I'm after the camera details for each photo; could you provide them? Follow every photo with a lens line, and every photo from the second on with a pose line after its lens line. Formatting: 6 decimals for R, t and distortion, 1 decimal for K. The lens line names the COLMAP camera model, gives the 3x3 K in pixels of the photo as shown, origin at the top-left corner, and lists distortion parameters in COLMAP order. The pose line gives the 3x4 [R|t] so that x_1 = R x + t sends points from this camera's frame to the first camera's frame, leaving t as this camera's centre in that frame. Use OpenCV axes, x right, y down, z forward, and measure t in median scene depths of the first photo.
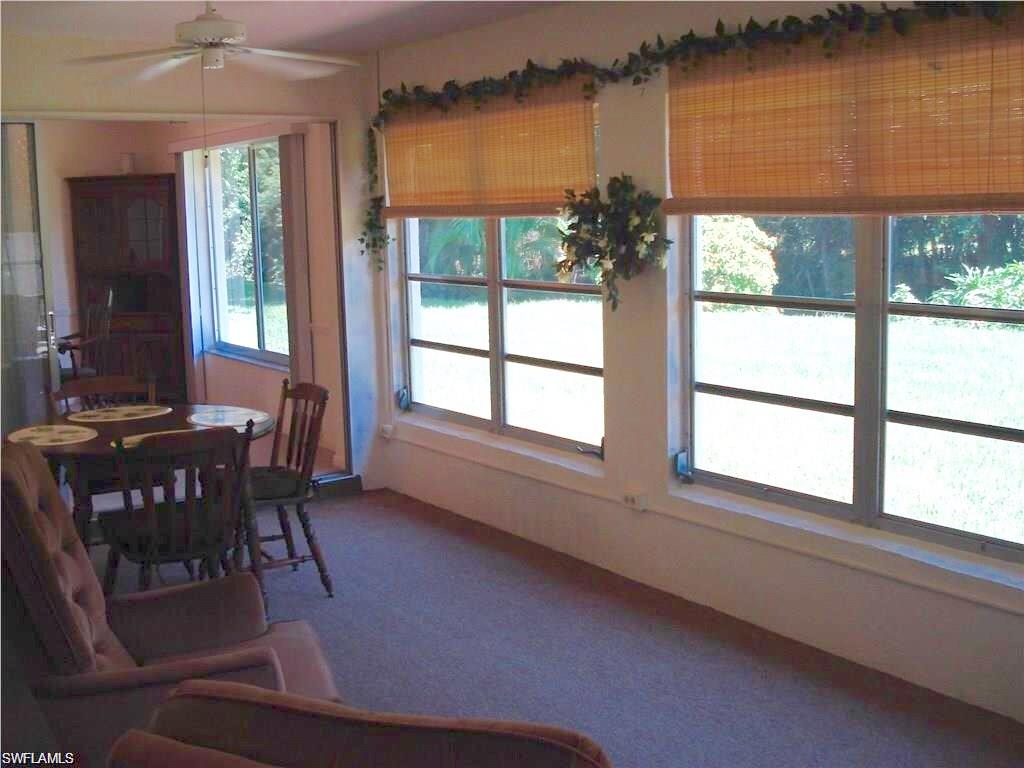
lens RADIAL K [[1152.8, 0, 512.0], [0, 1152.8, 384.0], [0, 0, 1]] dist [-0.100121, 0.021668]
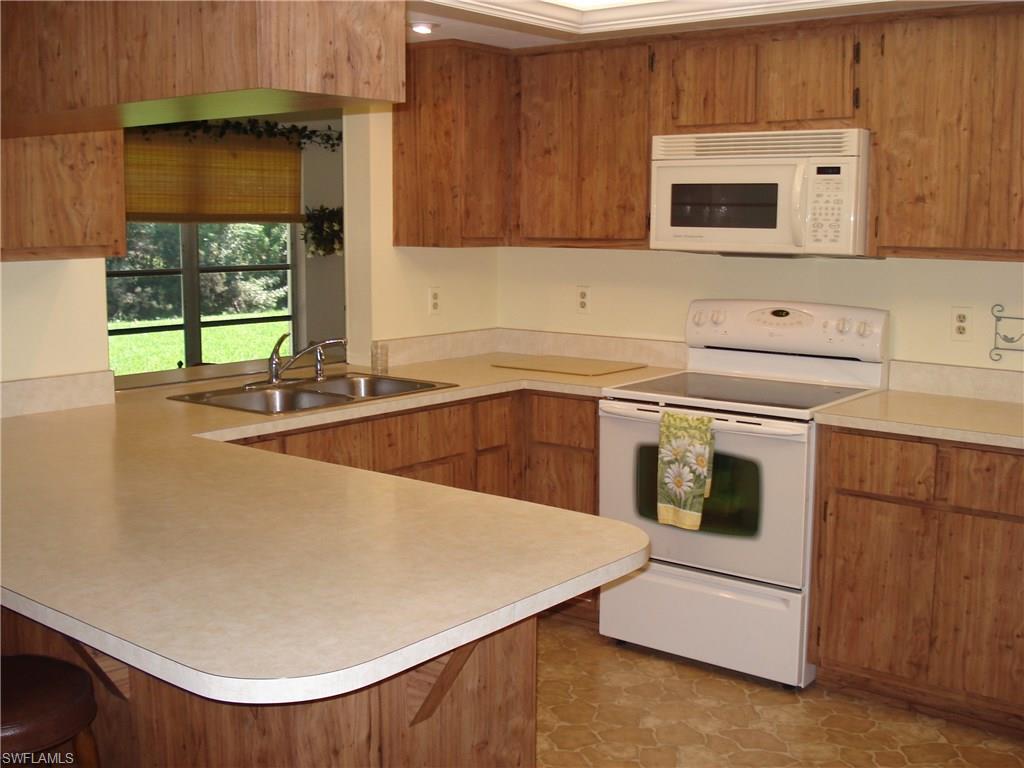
lens RADIAL K [[1152.8, 0, 512.0], [0, 1152.8, 384.0], [0, 0, 1]] dist [-0.100121, 0.021668]
pose [[-0.282345, -0.113055, 0.952628, -1.859237], [0.142446, 0.977082, 0.158177, -0.117330], [-0.948678, 0.180359, -0.259770, 1.103222]]
